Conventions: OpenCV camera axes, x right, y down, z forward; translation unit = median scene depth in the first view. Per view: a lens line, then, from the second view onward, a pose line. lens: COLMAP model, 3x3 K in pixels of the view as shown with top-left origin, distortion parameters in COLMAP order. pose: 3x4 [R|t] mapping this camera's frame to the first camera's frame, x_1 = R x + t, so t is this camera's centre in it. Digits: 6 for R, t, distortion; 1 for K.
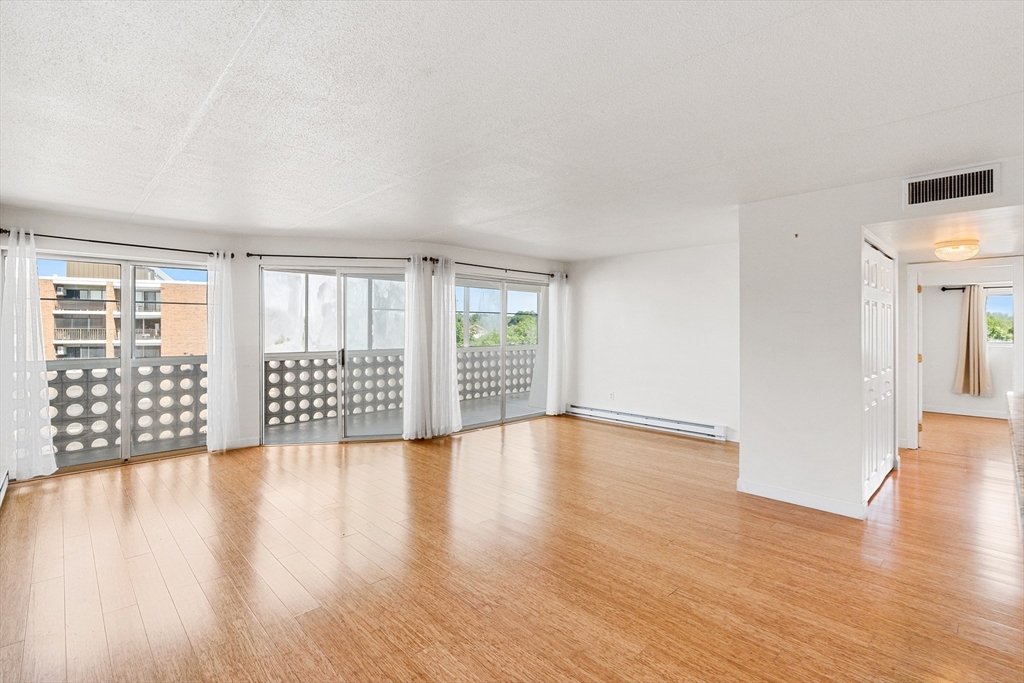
lens RADIAL K [[470.4, 0, 516.1], [0, 470.4, 327.9], [0, 0, 1]] dist [-0.001697, 0.000410]
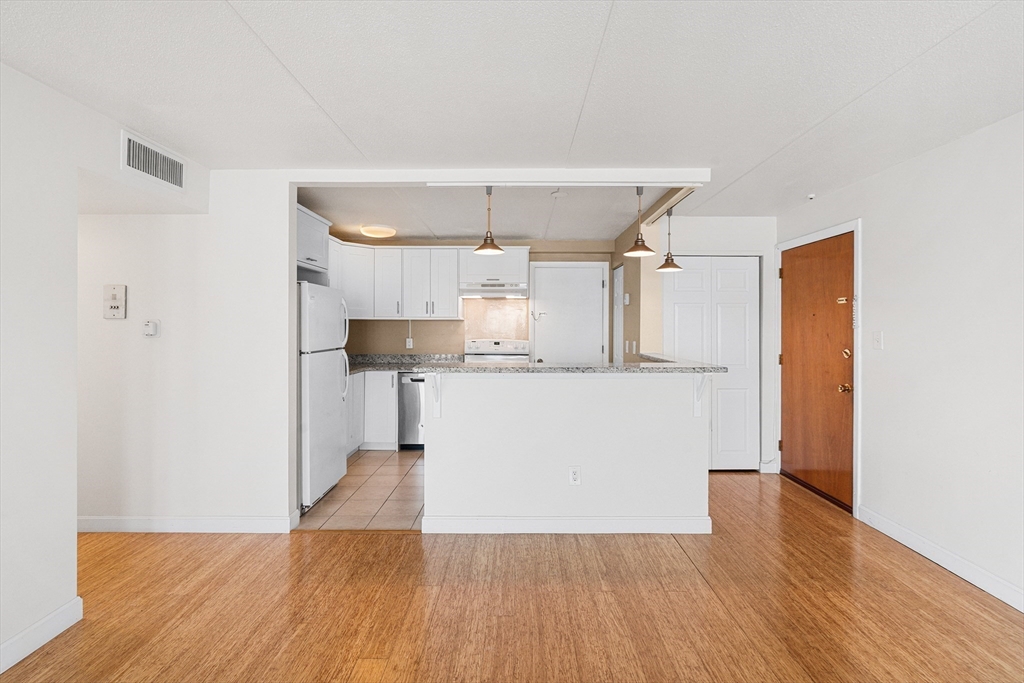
lens RADIAL K [[470.4, 0, 516.1], [0, 470.4, 327.9], [0, 0, 1]] dist [-0.001697, 0.000410]
pose [[-0.712796, -0.004822, 0.701355, -0.189860], [-0.000354, 0.999979, 0.006514, -0.000877], [-0.701372, 0.004395, -0.712782, 1.320821]]
